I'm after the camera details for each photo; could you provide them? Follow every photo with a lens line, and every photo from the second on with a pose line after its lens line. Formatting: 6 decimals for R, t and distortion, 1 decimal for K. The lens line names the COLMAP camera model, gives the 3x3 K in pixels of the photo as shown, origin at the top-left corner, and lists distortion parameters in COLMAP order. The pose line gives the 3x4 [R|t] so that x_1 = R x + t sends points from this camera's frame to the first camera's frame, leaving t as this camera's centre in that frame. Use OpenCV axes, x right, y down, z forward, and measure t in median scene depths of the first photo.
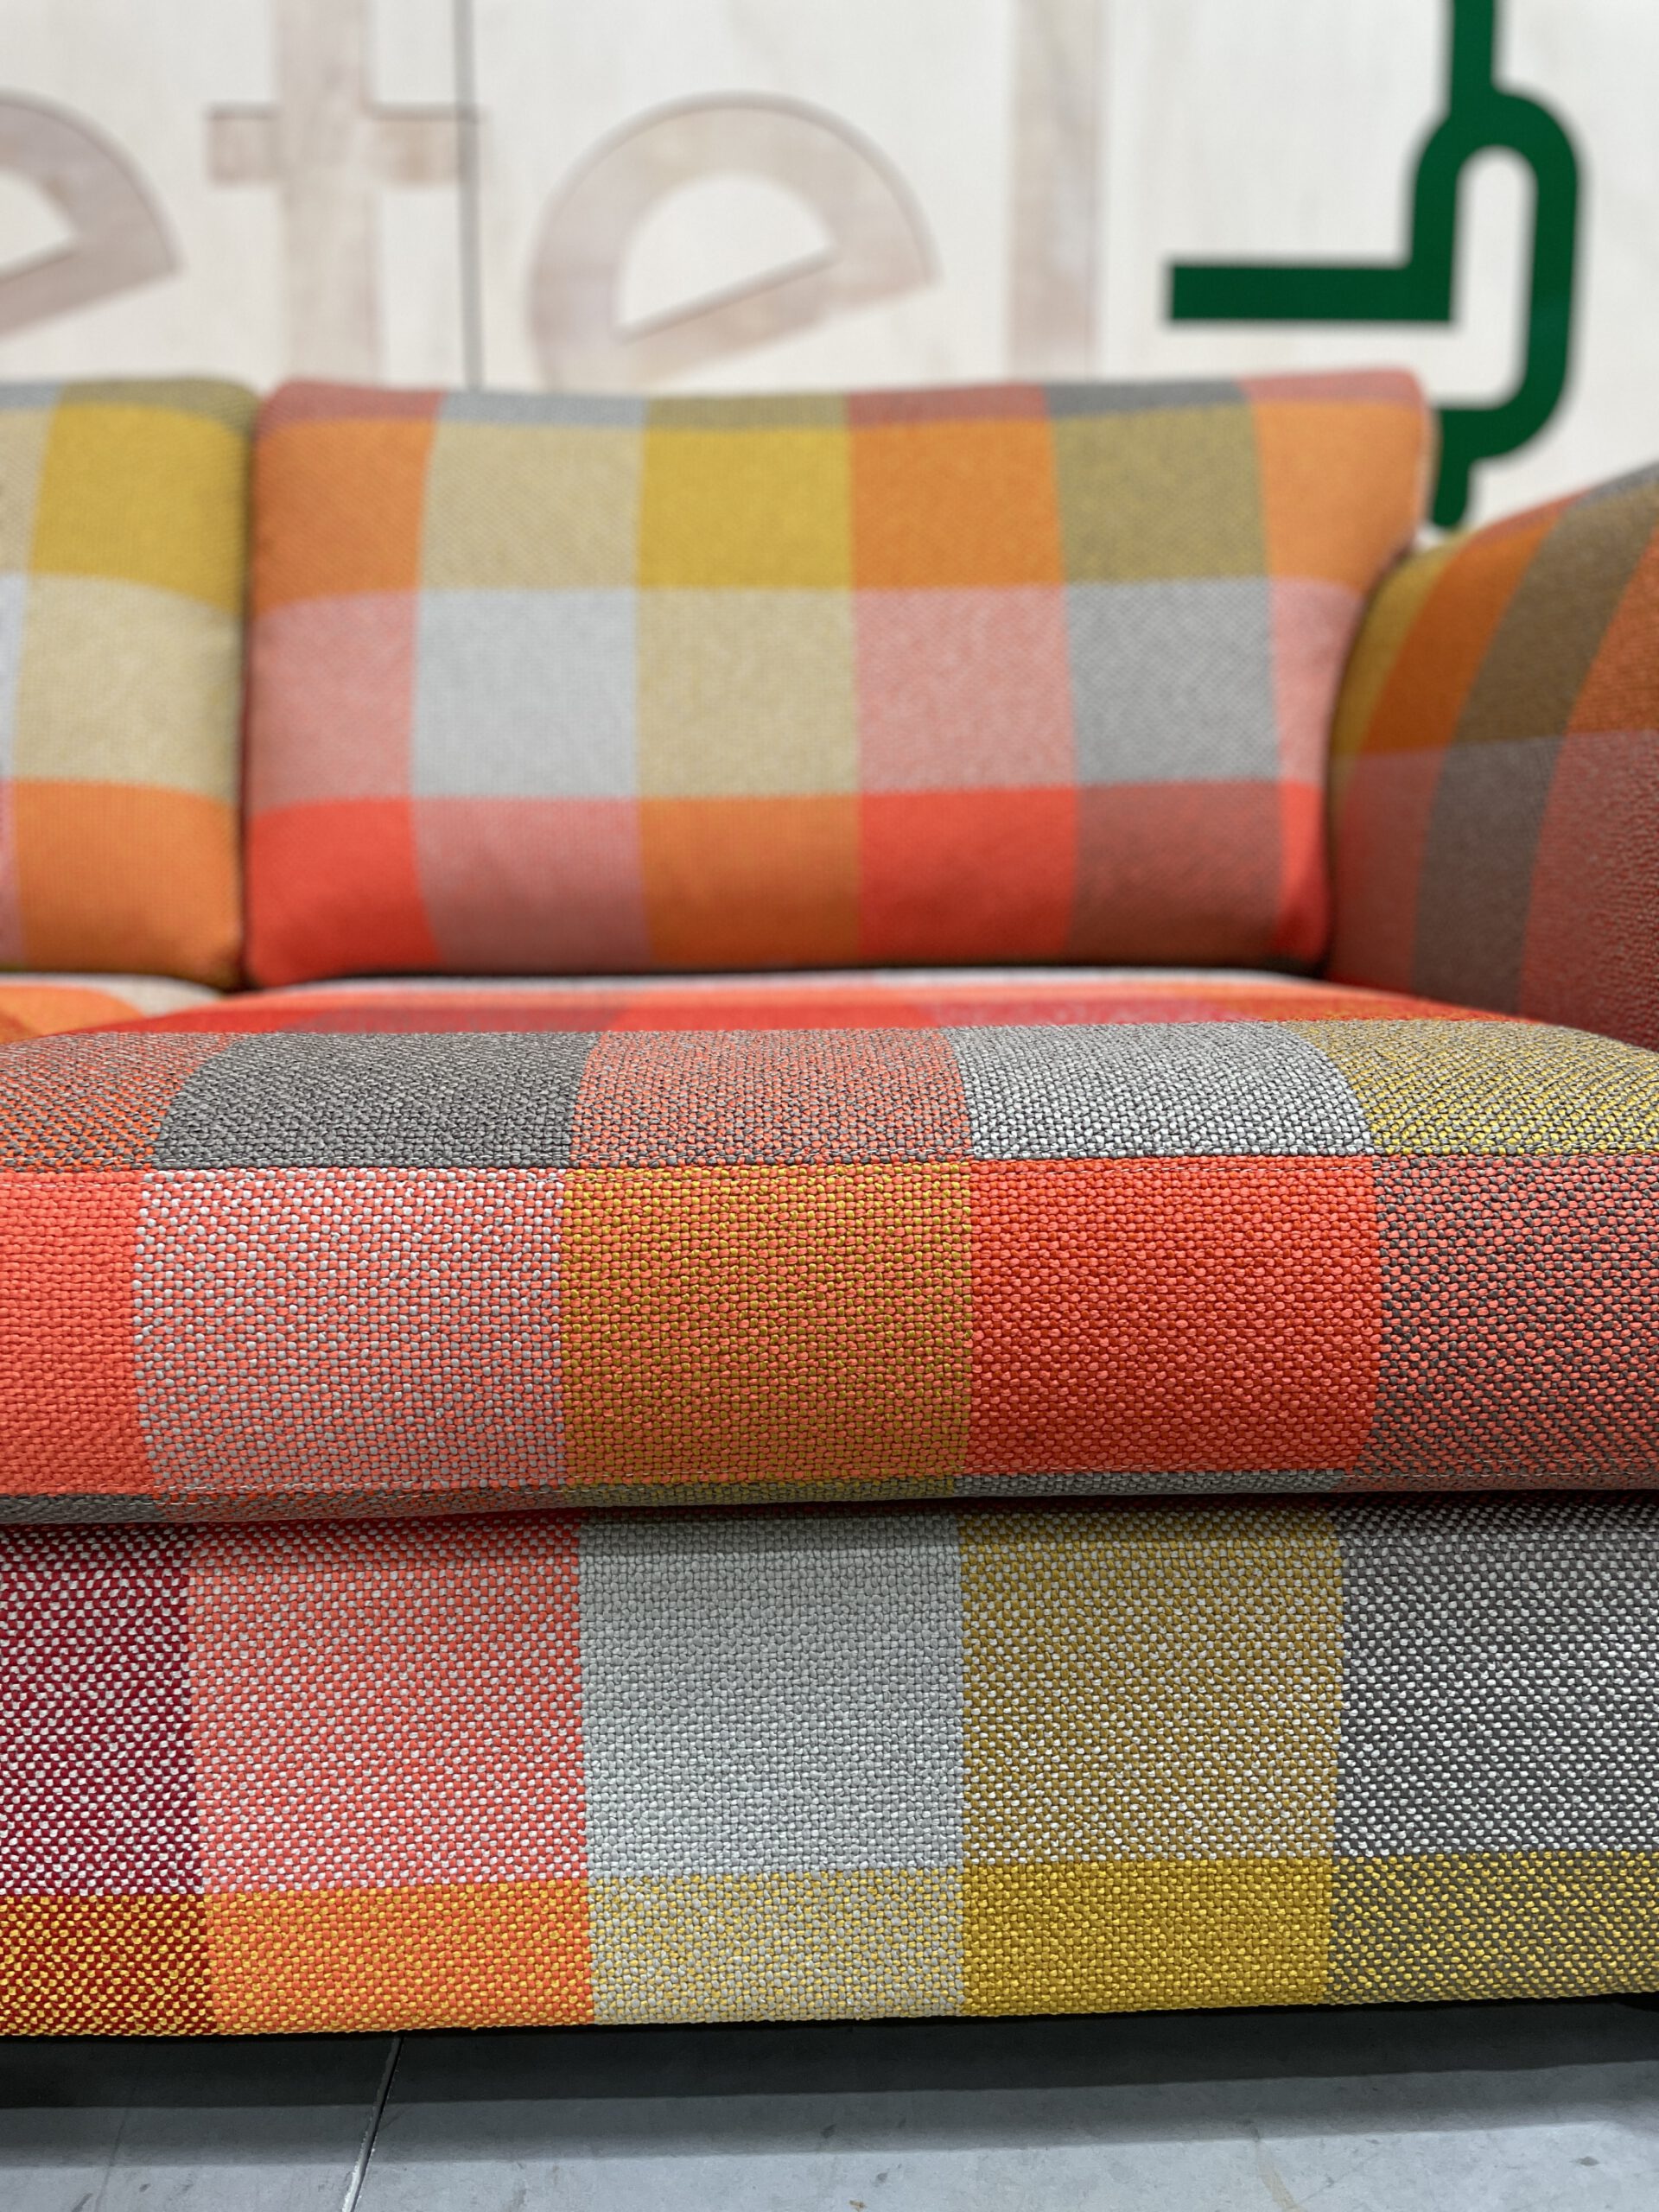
lens RADIAL K [[1683.6, 0, 829.1], [0, 1683.6, 1107.2], [0, 0, 1]] dist [0.090735, -0.130245]
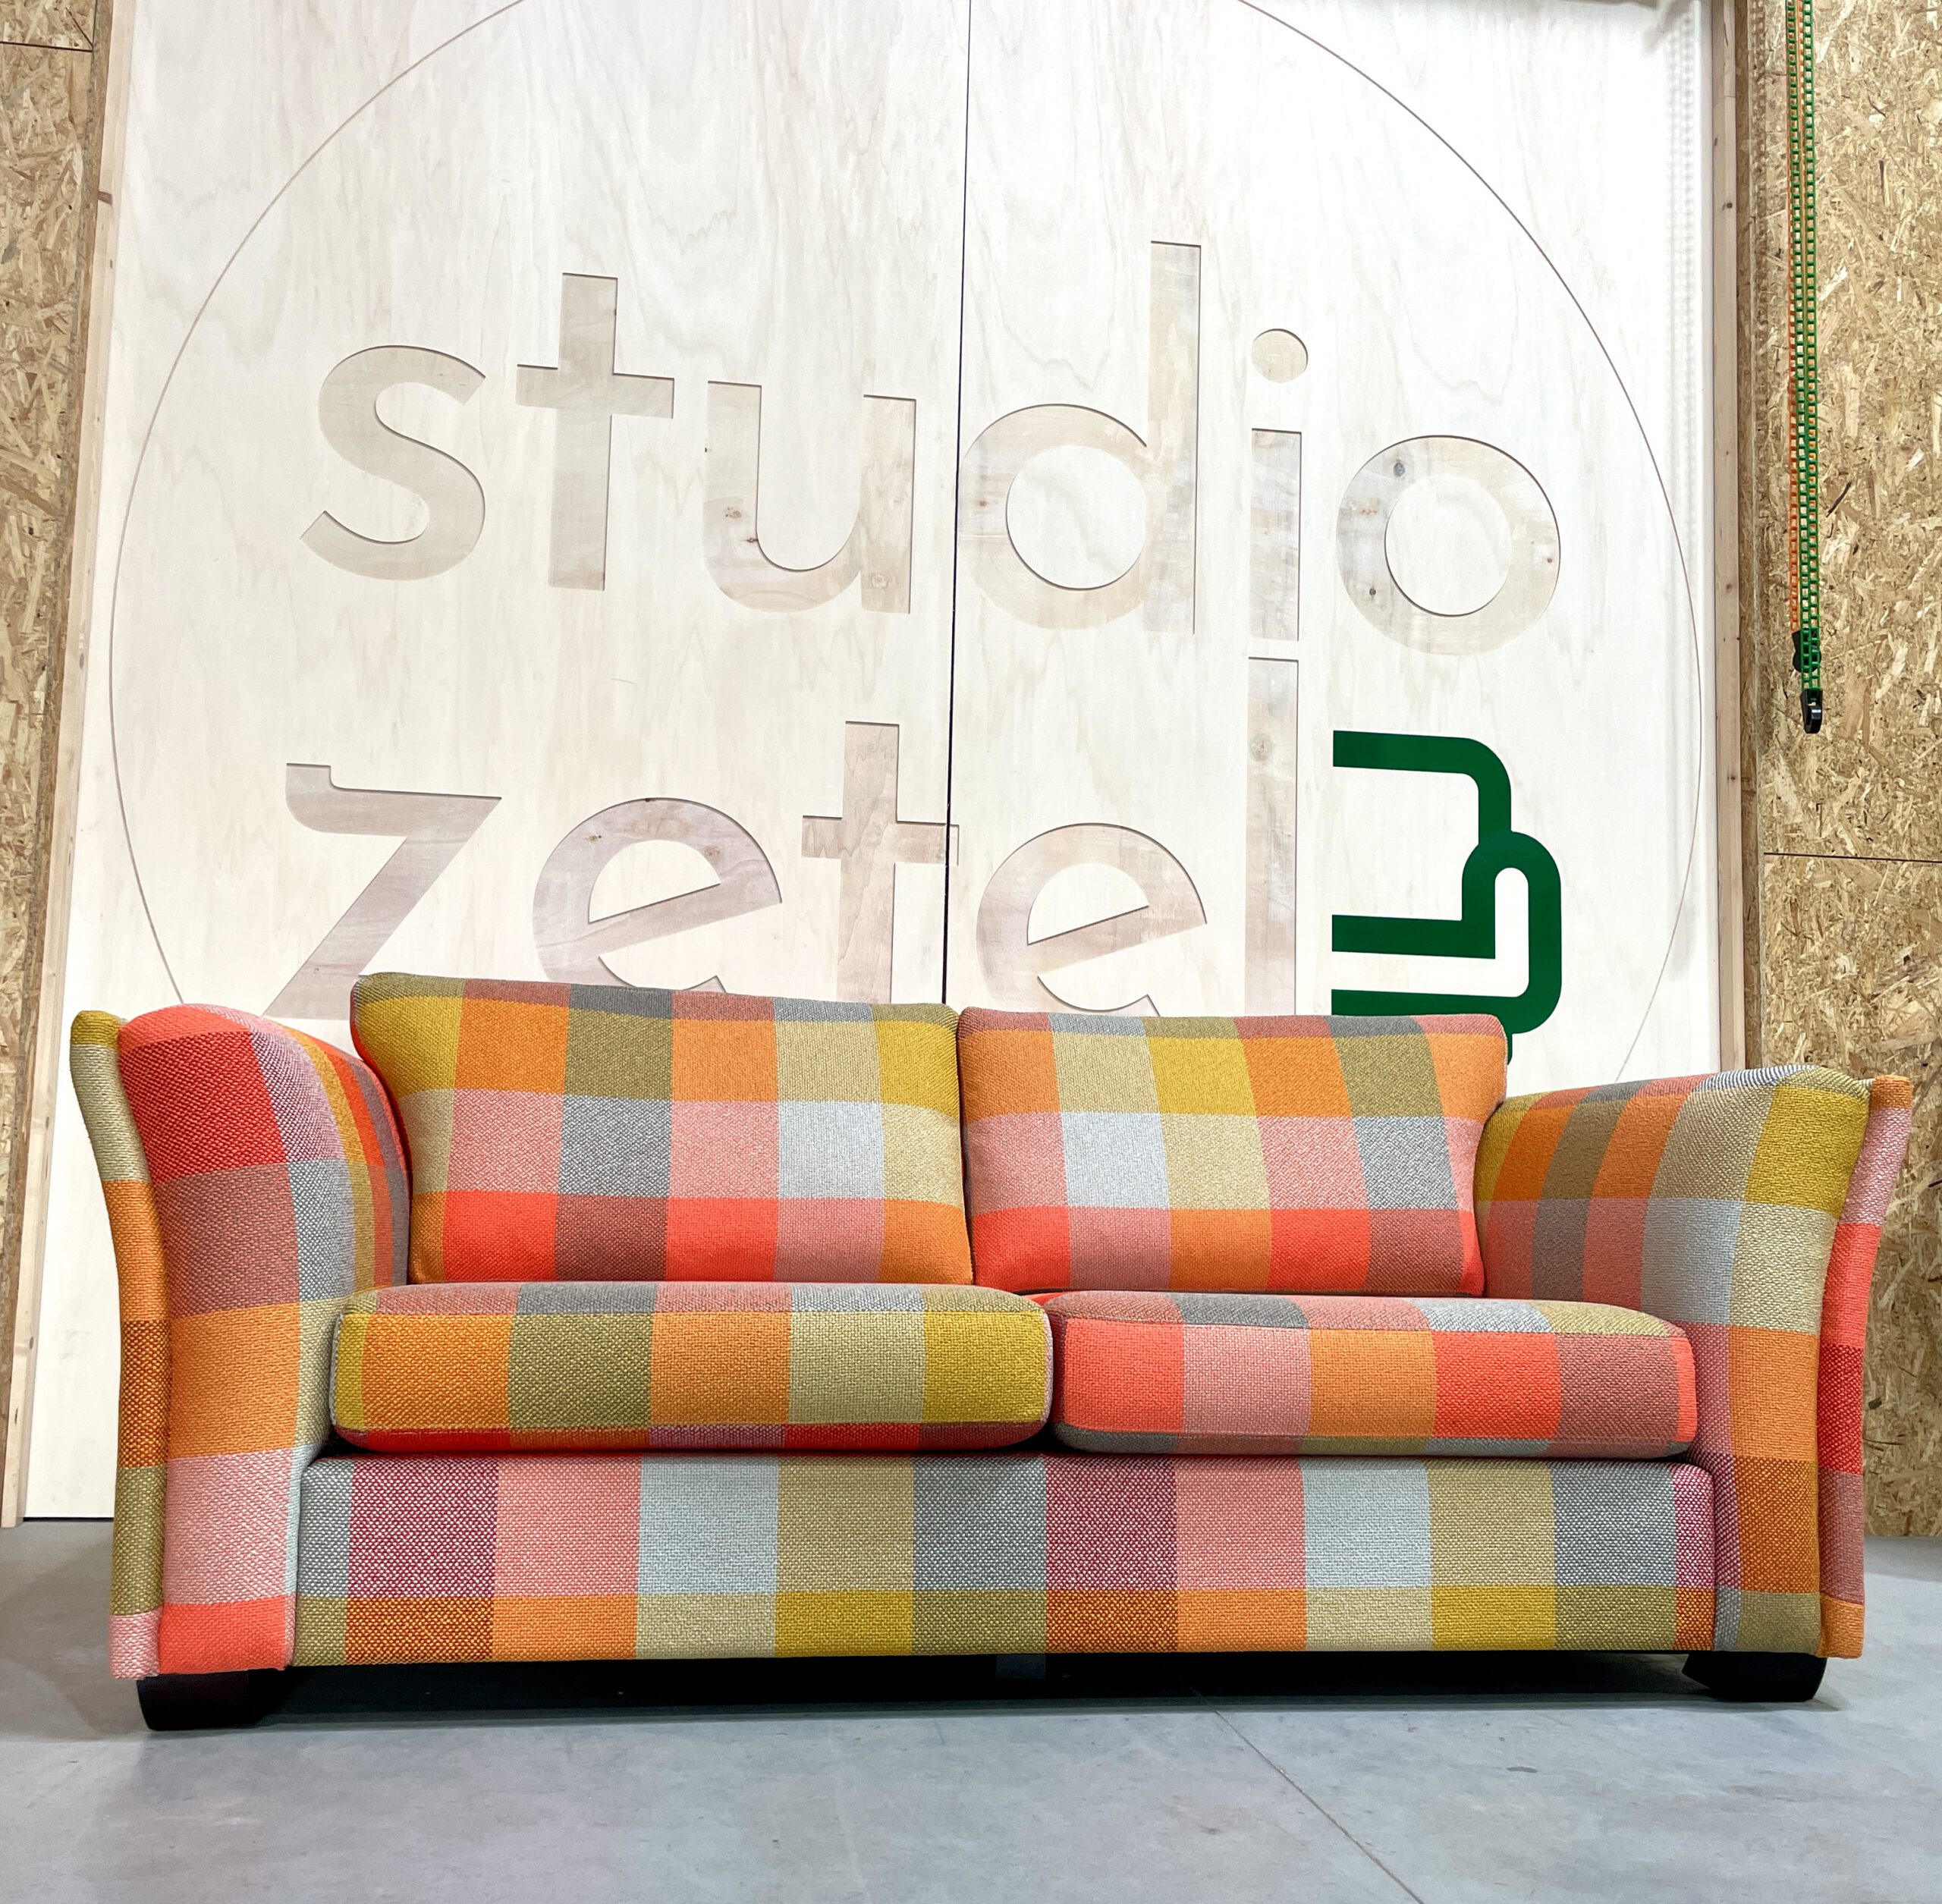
lens RADIAL K [[1917.9, 0, 970.2], [0, 1917.9, 1025.3], [0, 0, 1]] dist [0.063140, -0.057685]
pose [[0.992673, 0.034581, 0.115777, -0.628345], [-0.002117, 0.963002, -0.269485, 0.236353], [-0.120812, 0.267265, 0.956020, -1.293146]]
